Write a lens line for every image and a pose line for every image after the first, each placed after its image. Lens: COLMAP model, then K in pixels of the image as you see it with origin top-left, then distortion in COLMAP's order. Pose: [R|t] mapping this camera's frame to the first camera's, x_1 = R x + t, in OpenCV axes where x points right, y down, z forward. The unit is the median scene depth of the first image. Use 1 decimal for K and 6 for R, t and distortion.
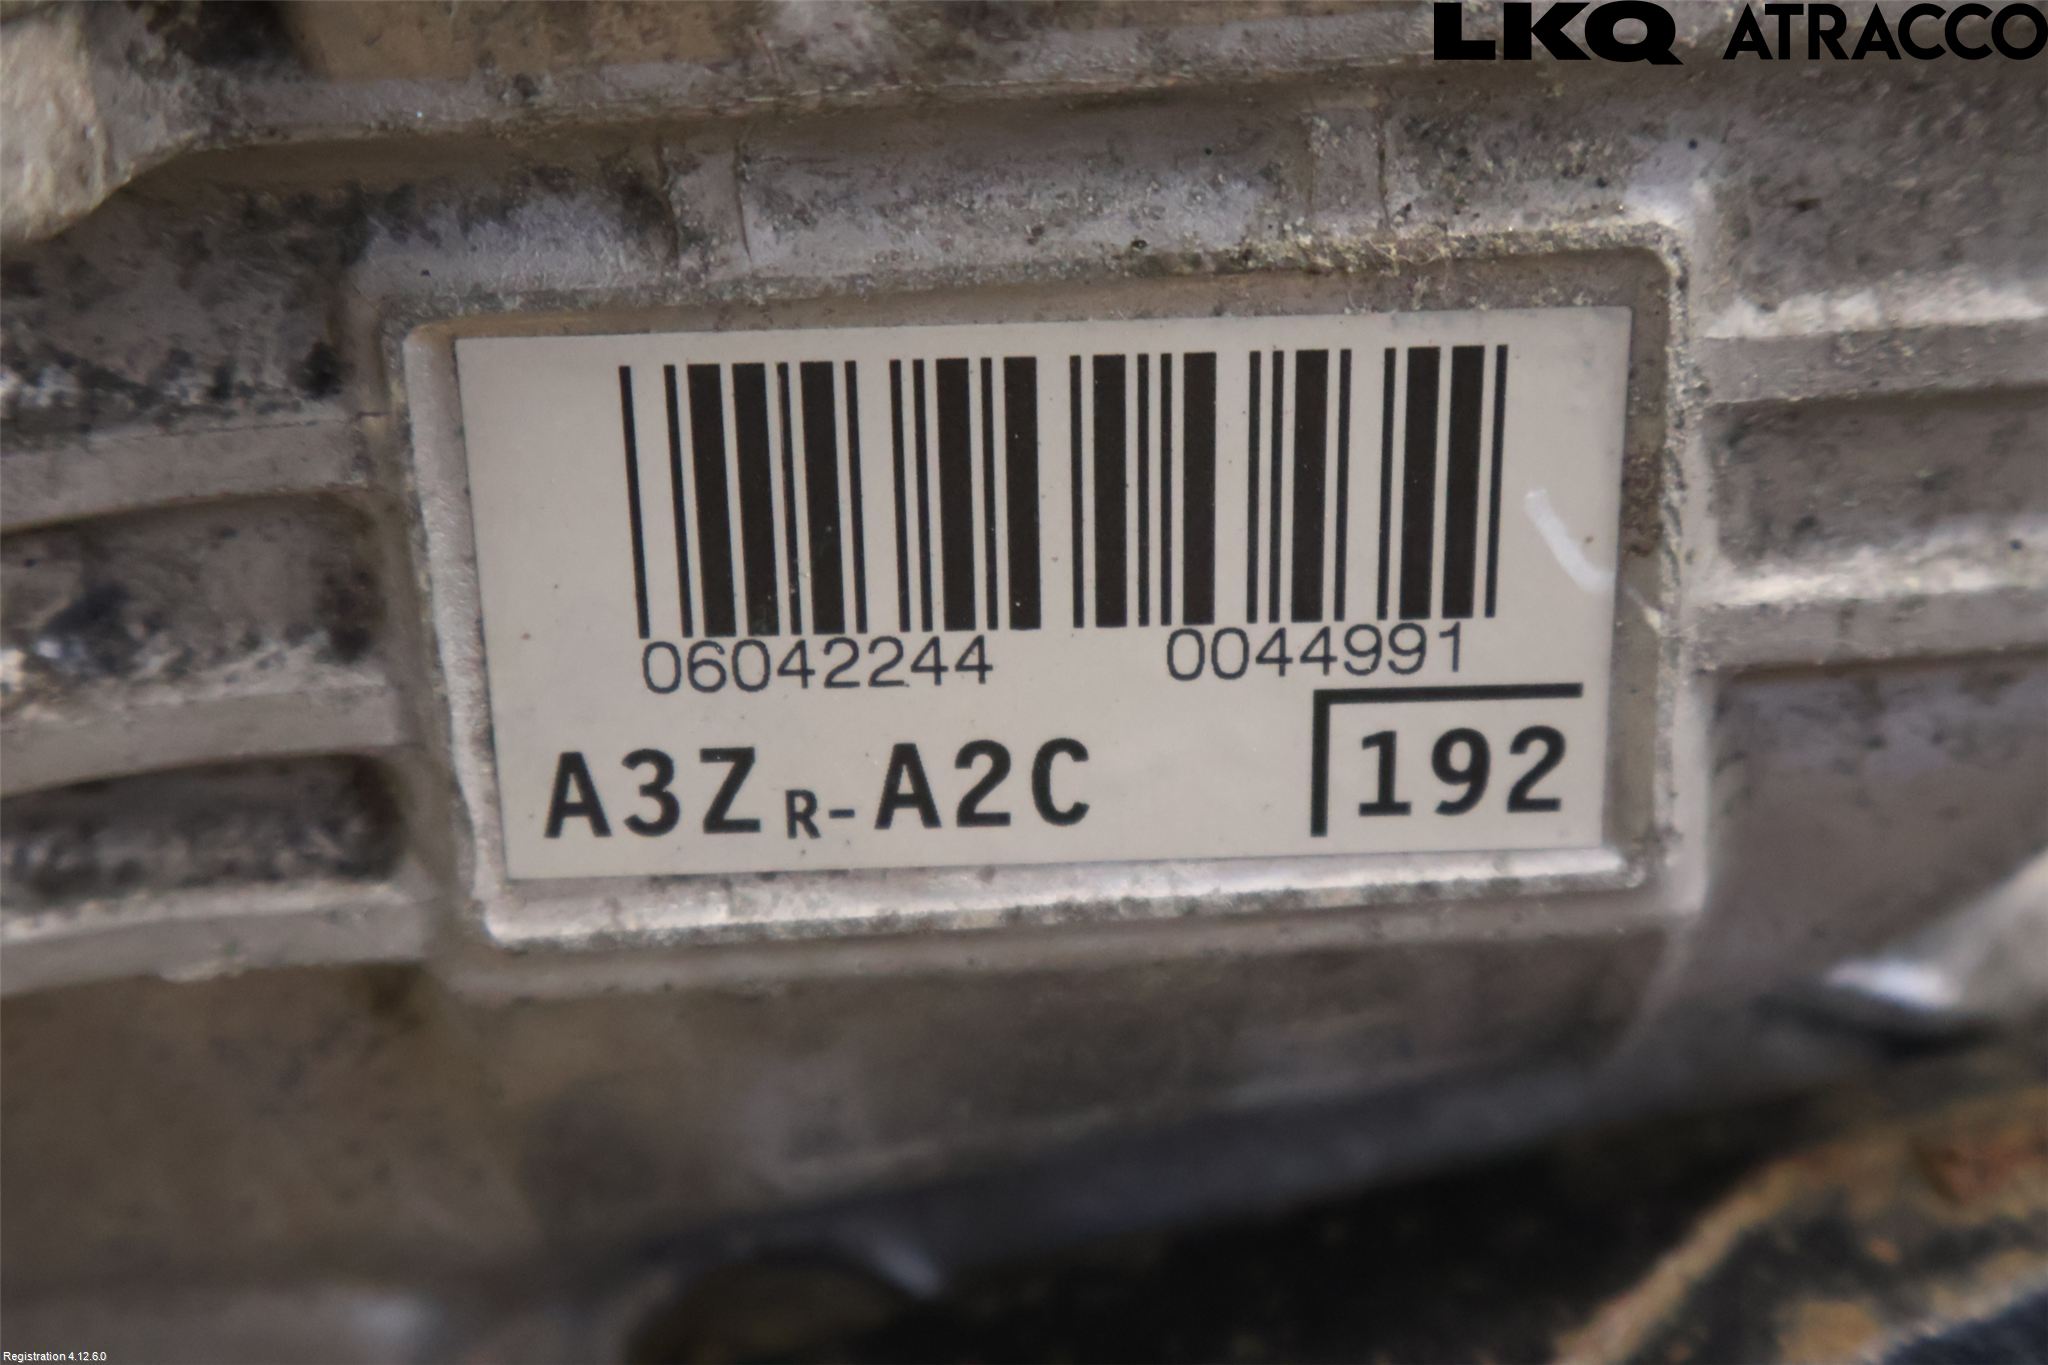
lens RADIAL K [[3171.6, 0, 1024.0], [0, 3171.6, 682.5], [0, 0, 1]] dist [0.004313, 0.032658]
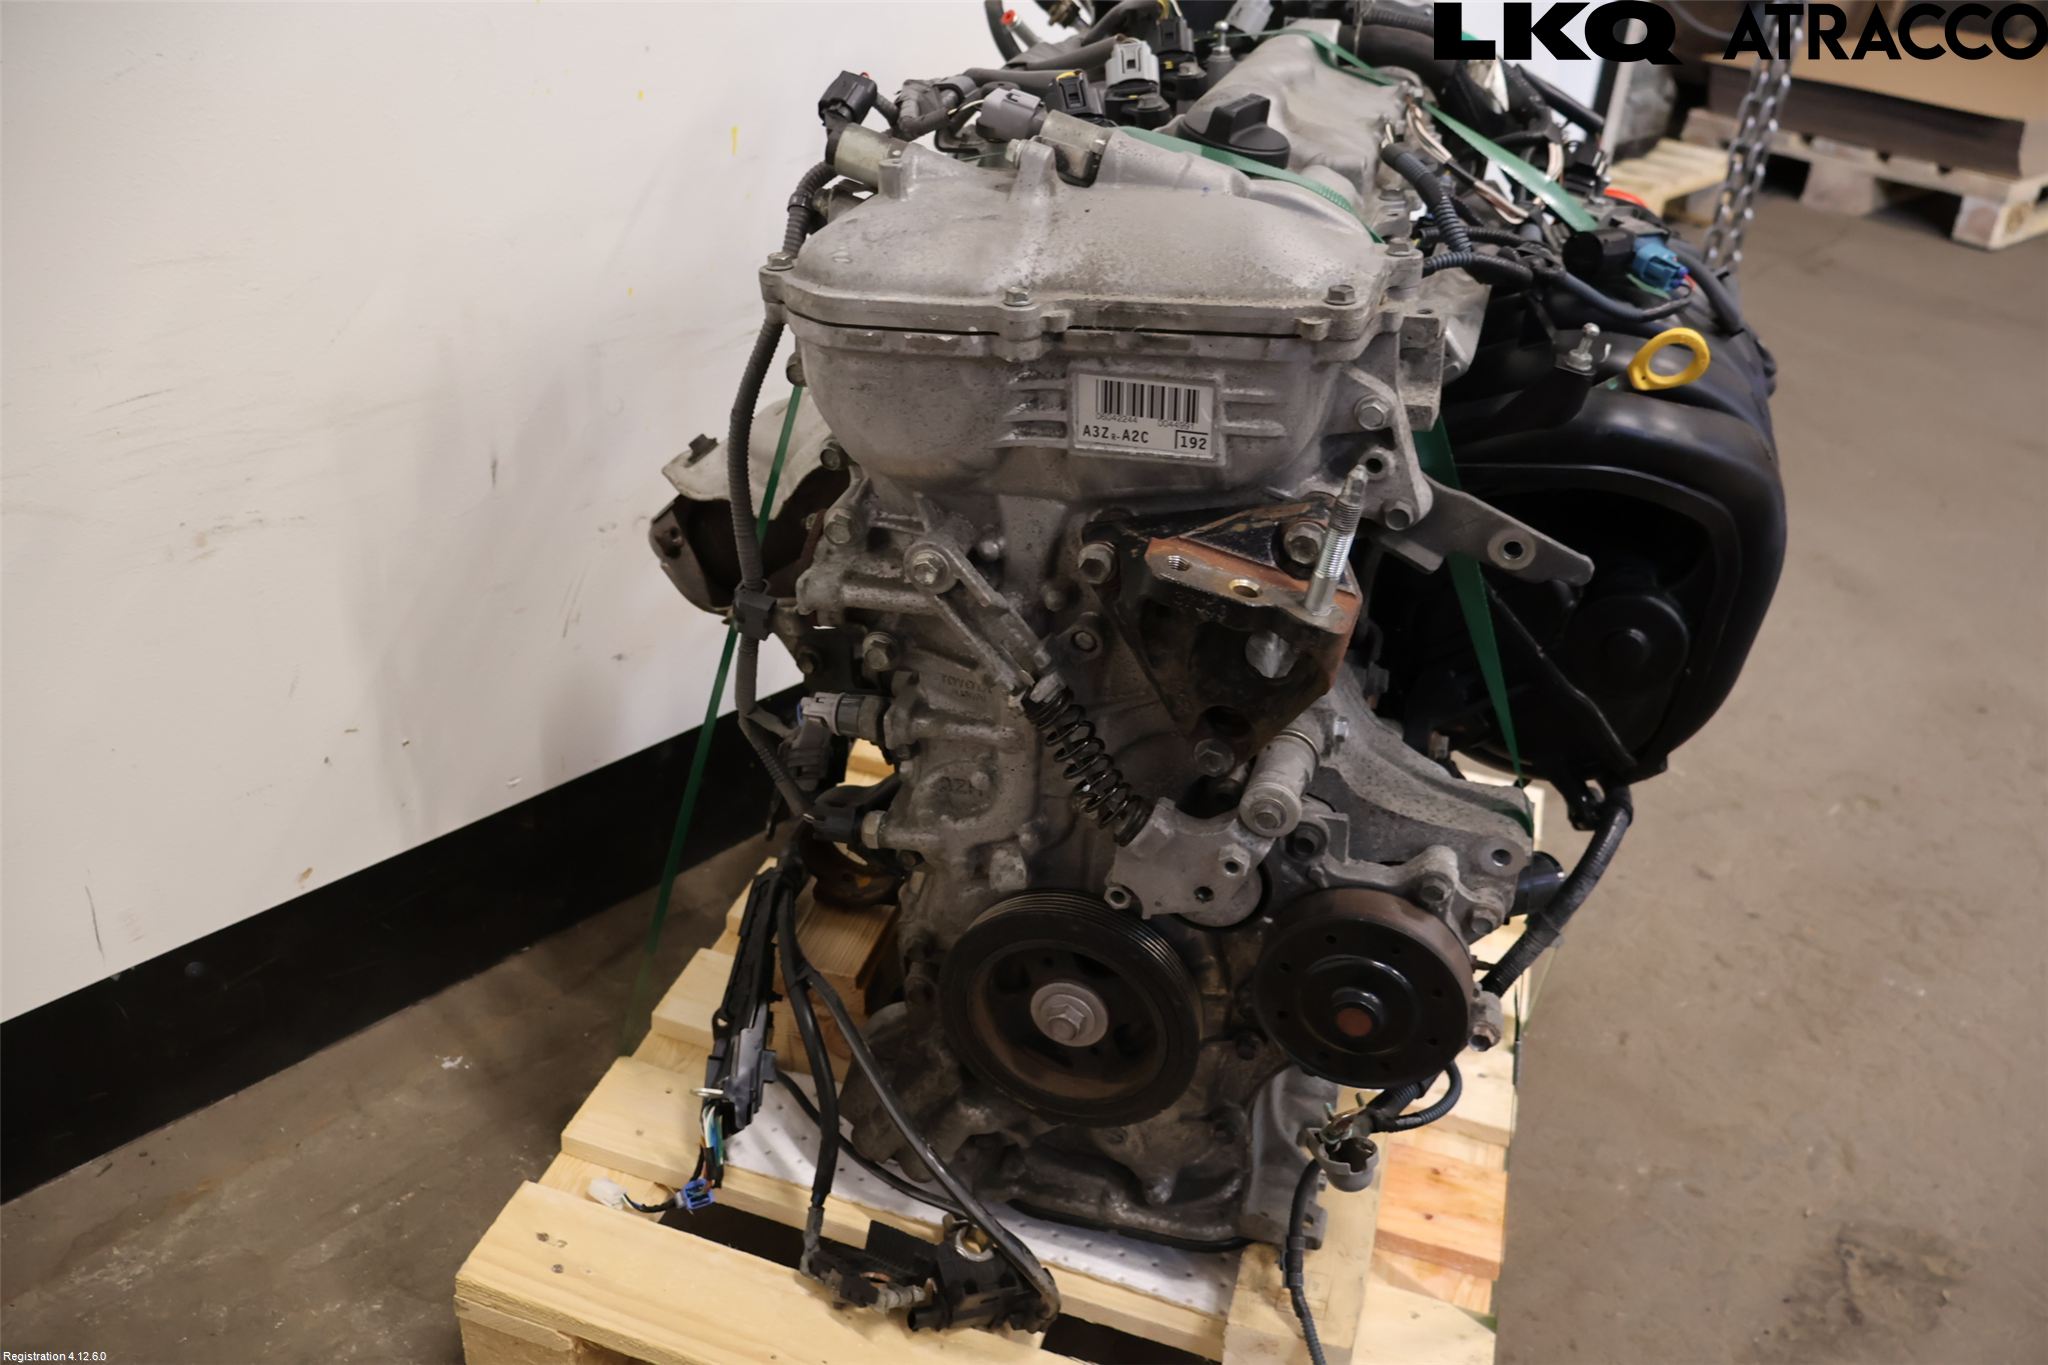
lens RADIAL K [[1690.7, 0, 1024.0], [0, 1690.7, 682.5], [0, 0, 1]] dist [-0.001288, -0.000834]
pose [[0.942608, 0.176693, -0.283320, 1.082966], [-0.141335, 0.979886, 0.140885, 0.082822], [0.302515, -0.092756, 0.948621, -3.329709]]
